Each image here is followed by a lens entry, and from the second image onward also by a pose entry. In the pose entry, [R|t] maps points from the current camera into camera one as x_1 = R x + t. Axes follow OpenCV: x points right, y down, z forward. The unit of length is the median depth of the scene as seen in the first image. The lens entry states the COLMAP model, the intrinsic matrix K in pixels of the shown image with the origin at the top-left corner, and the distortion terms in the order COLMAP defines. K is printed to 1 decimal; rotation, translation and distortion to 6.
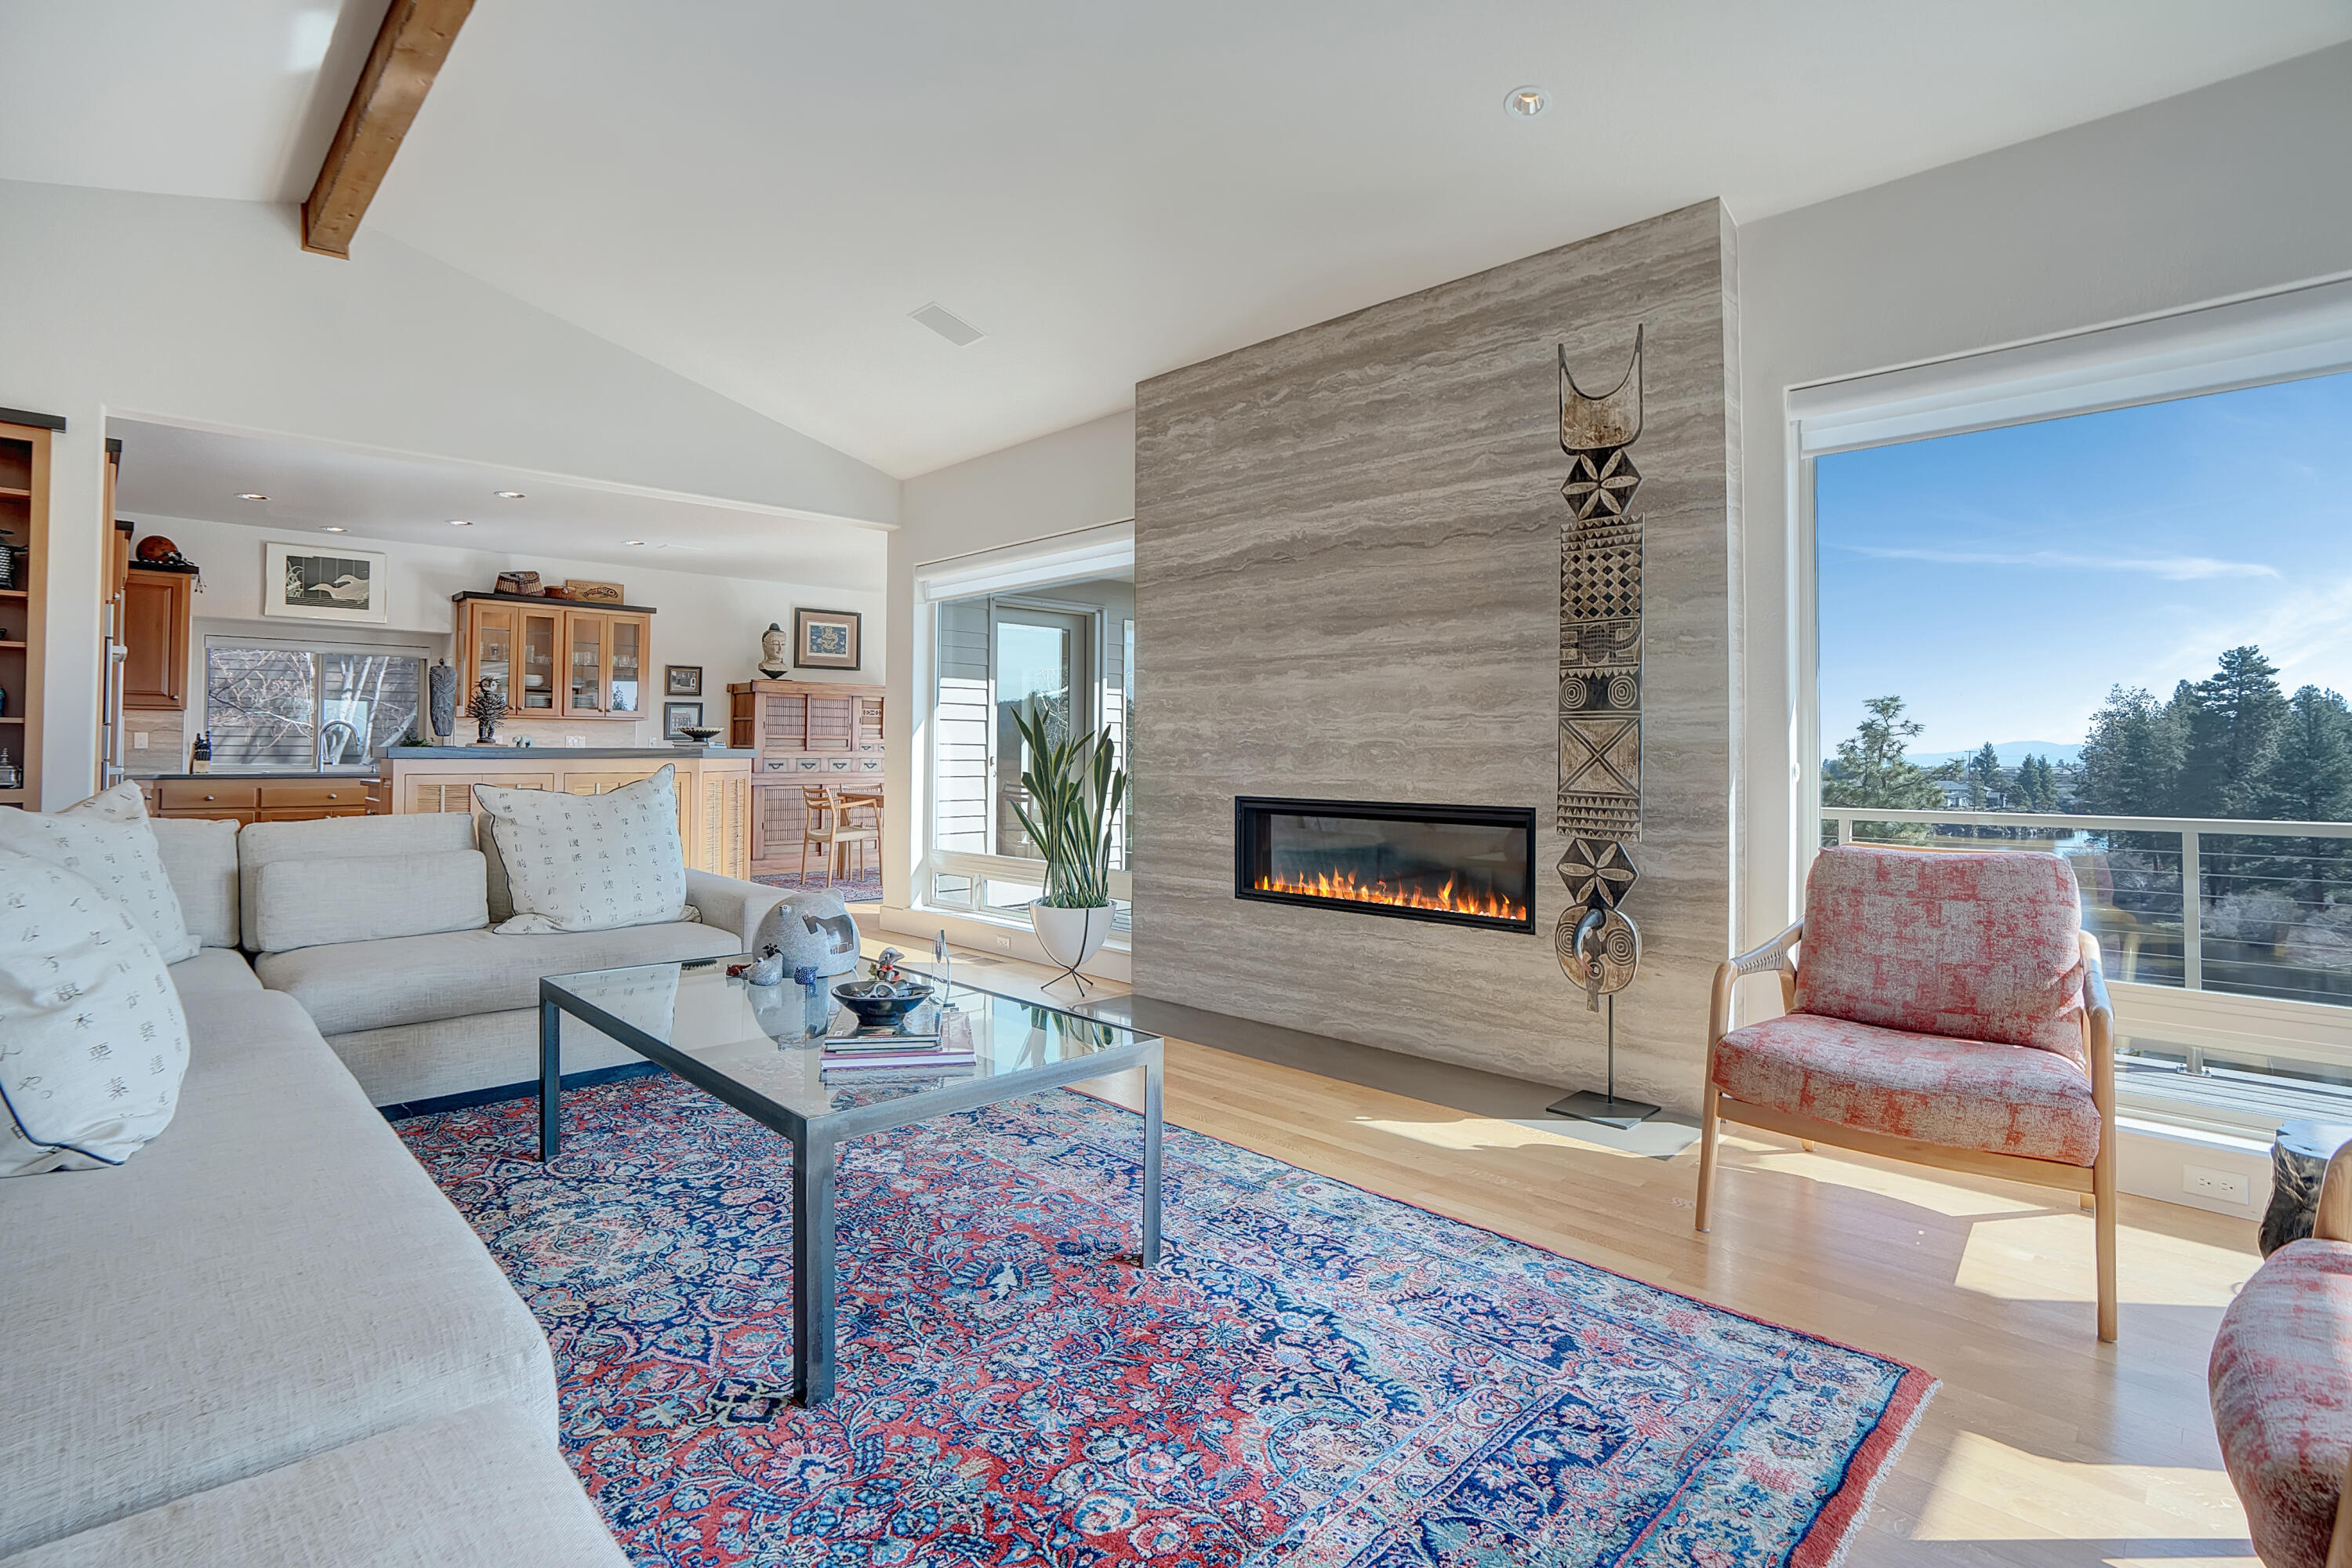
lens RADIAL K [[1110.4, 0, 1155.4], [0, 1110.4, 757.3], [0, 0, 1]] dist [-0.062491, 0.024757]
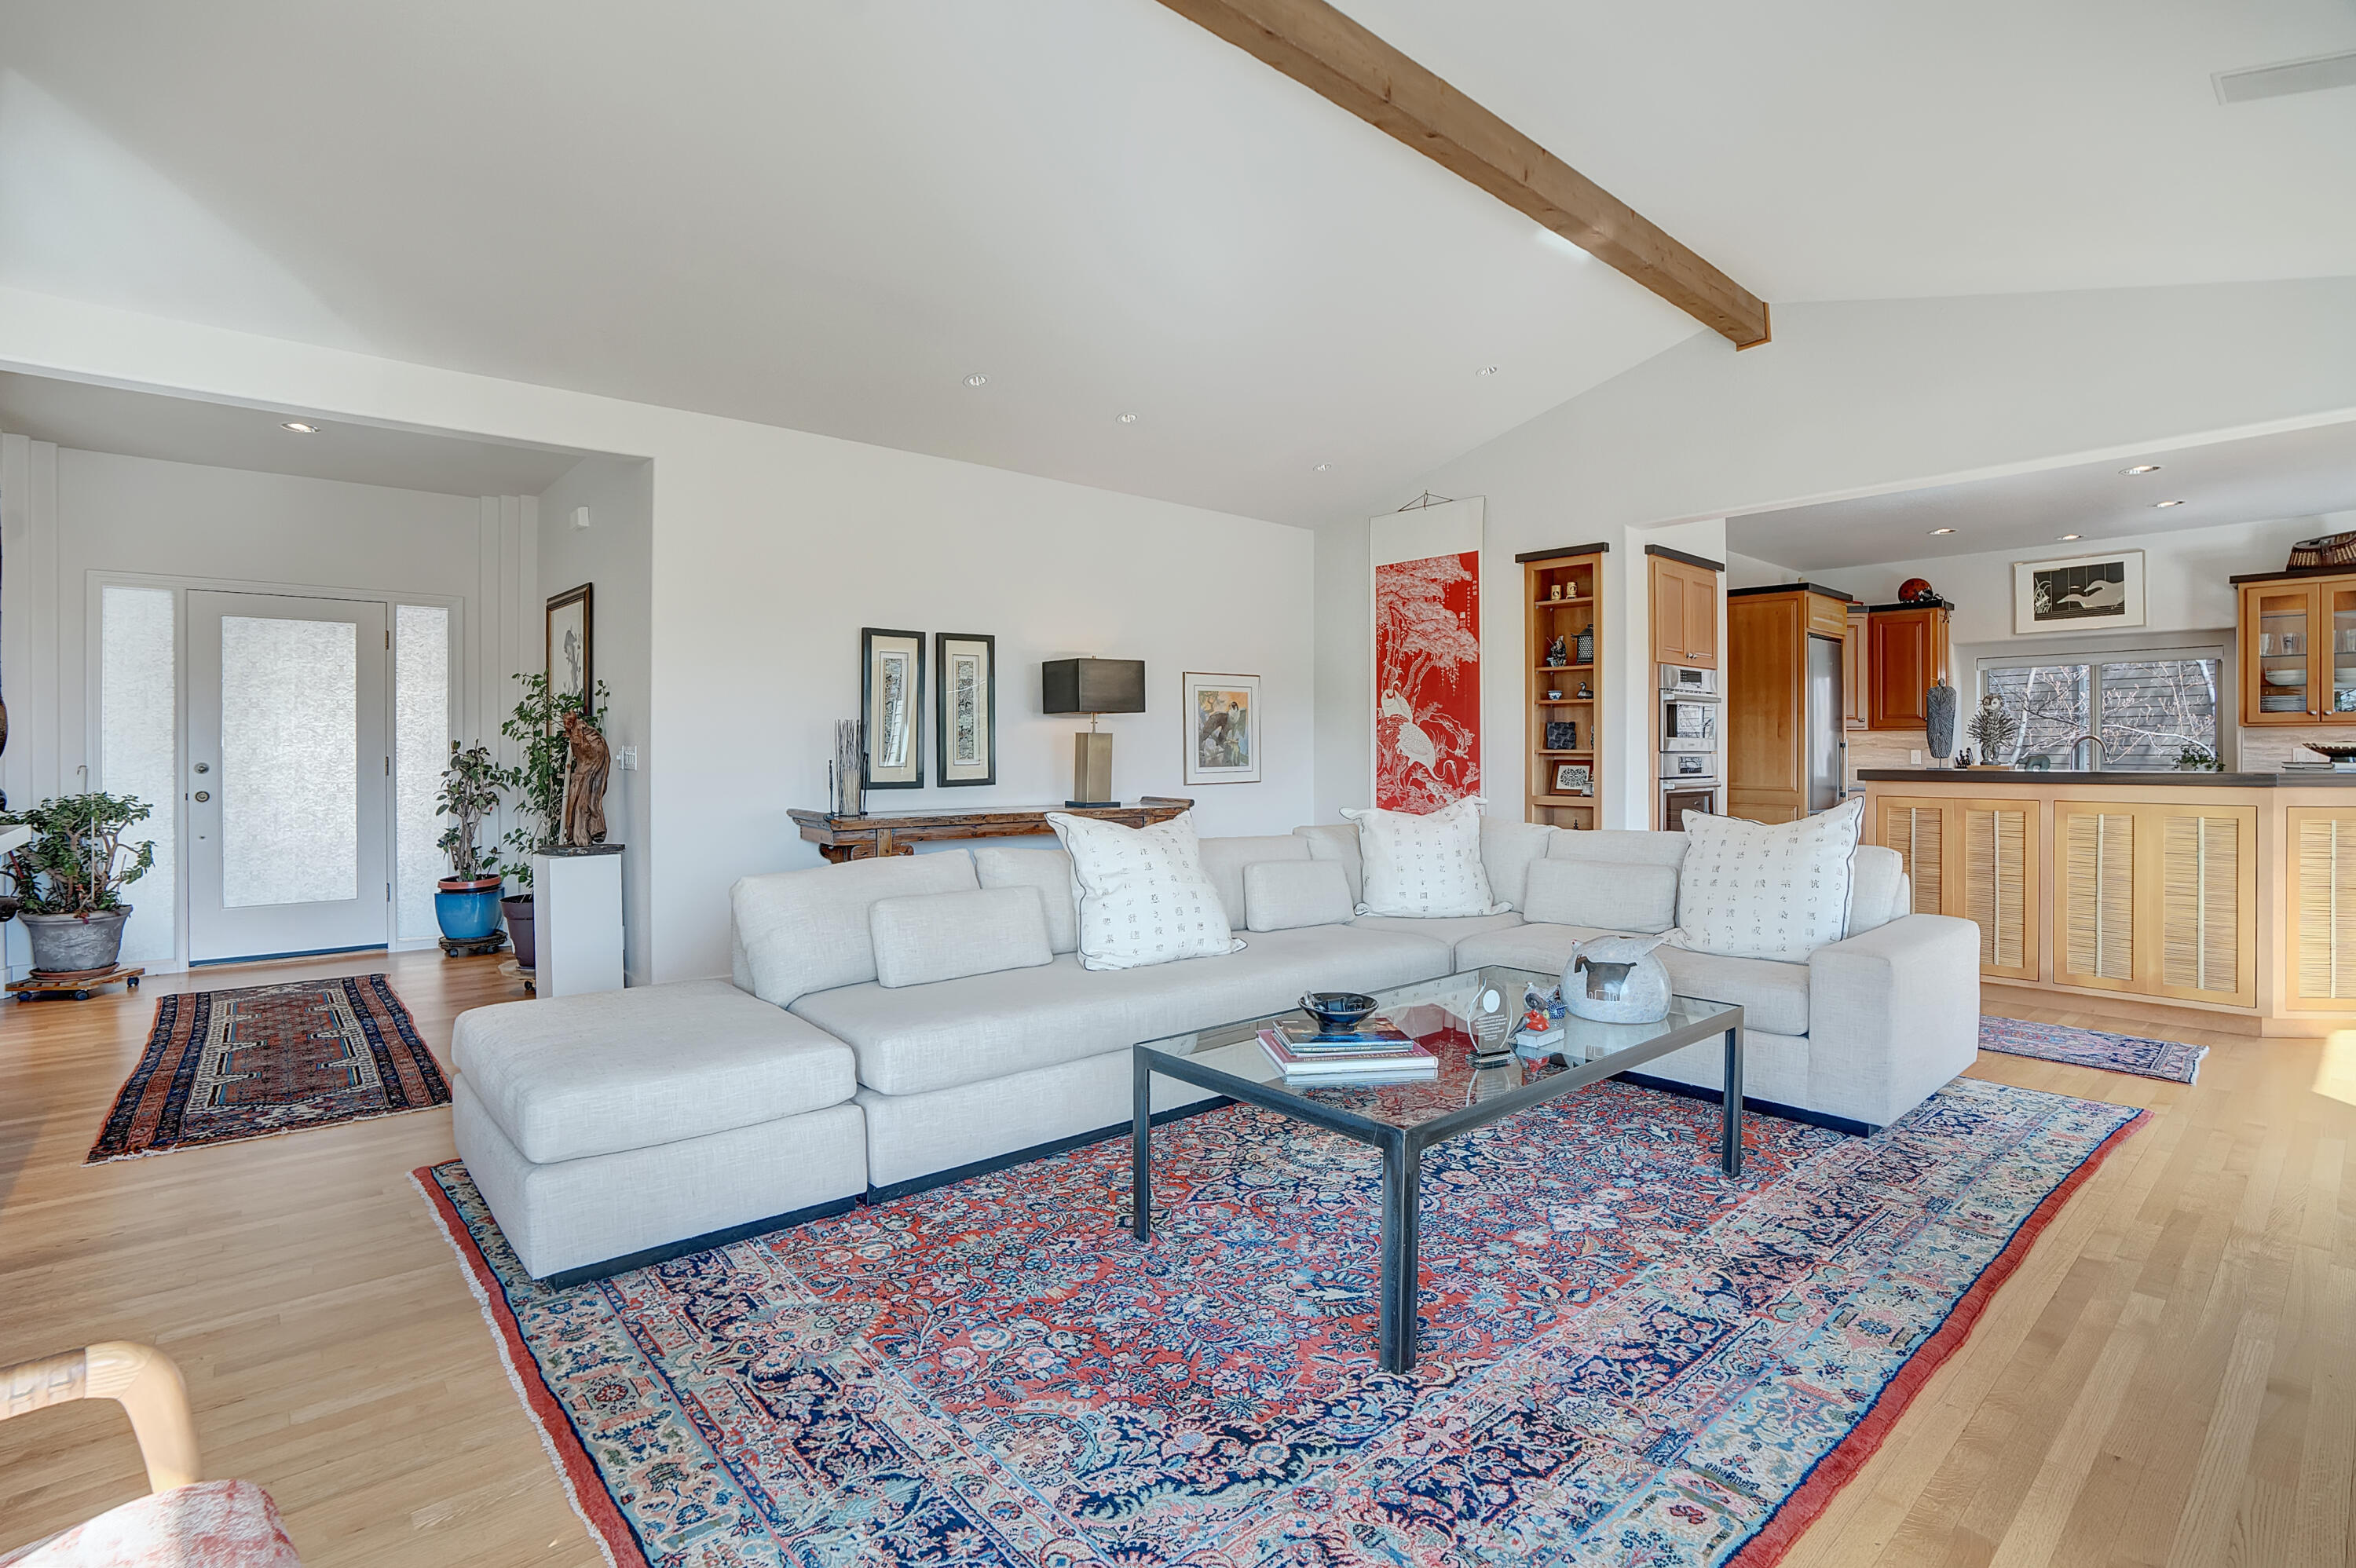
lens RADIAL K [[1112.2, 0, 1157.4], [0, 1112.2, 757.2], [0, 0, 1]] dist [-0.062491, 0.024757]
pose [[-0.059024, 0.000876, -0.998256, 0.725278], [-0.002906, 0.999995, 0.001049, -0.036959], [0.998252, 0.002963, -0.059021, 0.685723]]
